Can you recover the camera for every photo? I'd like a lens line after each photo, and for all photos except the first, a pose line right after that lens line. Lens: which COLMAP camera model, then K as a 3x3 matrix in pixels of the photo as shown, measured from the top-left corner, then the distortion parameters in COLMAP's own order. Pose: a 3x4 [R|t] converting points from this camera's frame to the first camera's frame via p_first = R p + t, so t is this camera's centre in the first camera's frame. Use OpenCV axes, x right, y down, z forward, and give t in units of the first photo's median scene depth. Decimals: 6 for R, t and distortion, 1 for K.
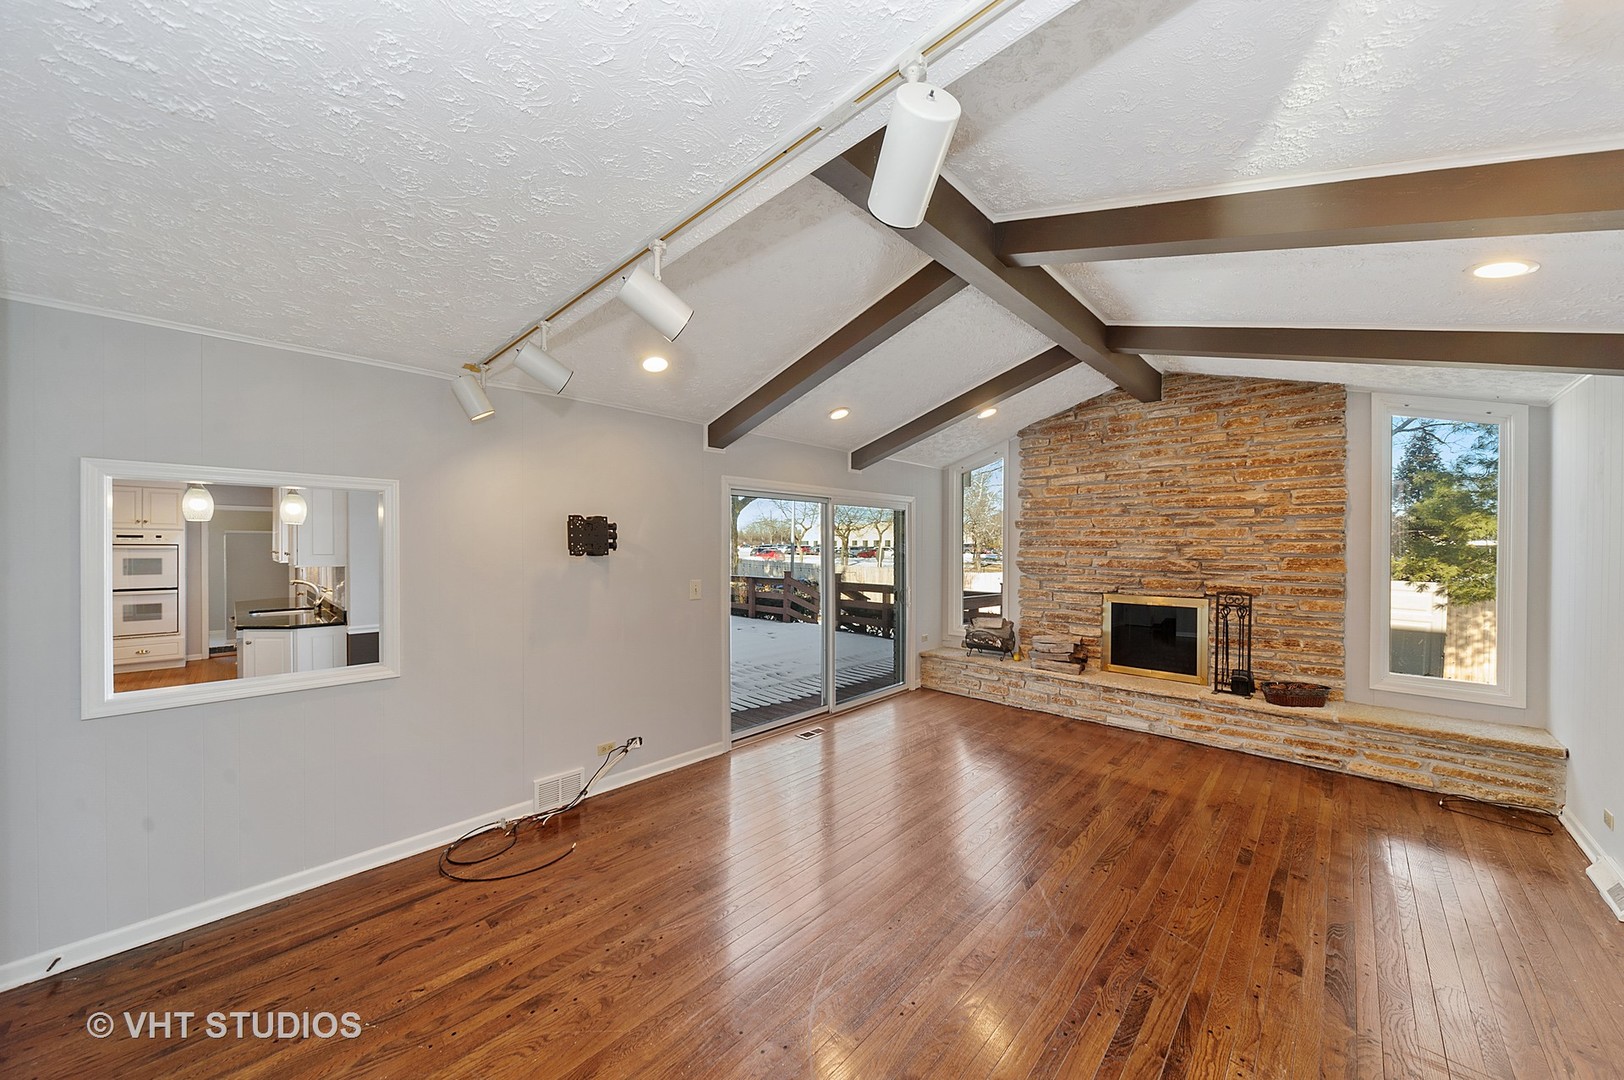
lens RADIAL K [[557.3, 0, 811.9], [0, 557.3, 551.8], [0, 0, 1]] dist [-0.001177, -0.000078]
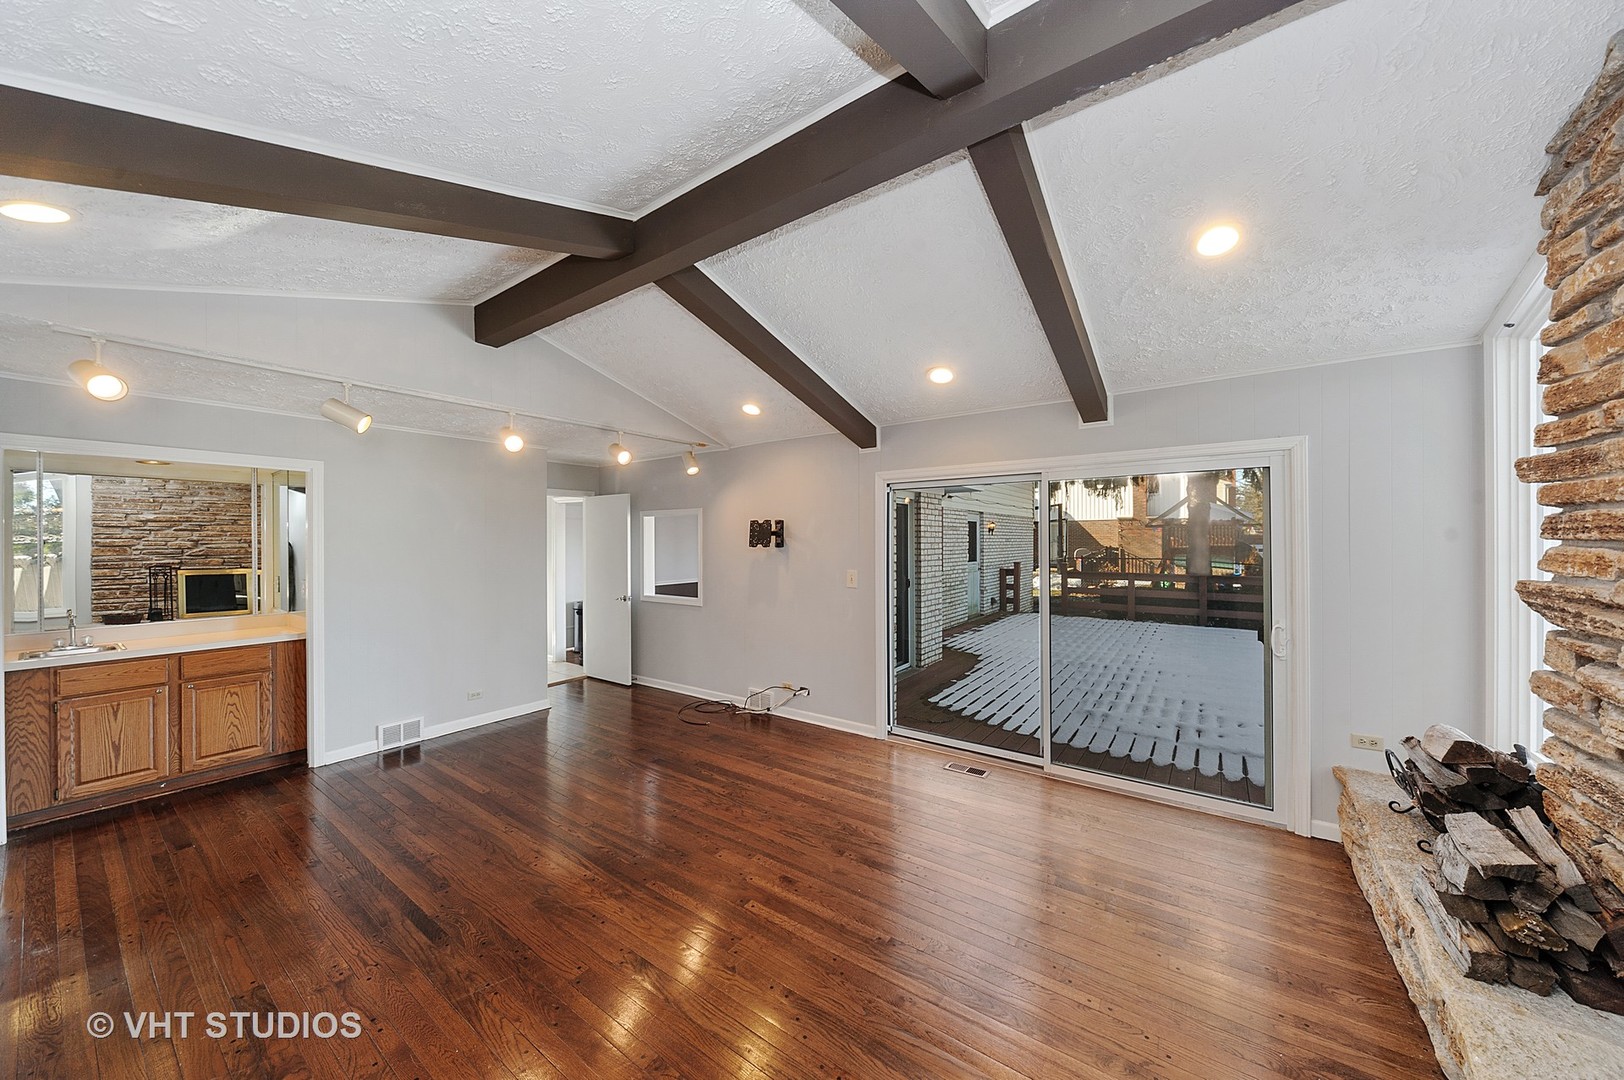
lens RADIAL K [[545.9, 0, 812.0], [0, 545.9, 540.0], [0, 0, 1]] dist [0.000296, 0.000050]
pose [[0.151669, -0.000741, -0.988431, 0.995245], [-0.001076, 0.999999, -0.000915, -0.010561], [0.988431, 0.001203, 0.151668, 0.866882]]
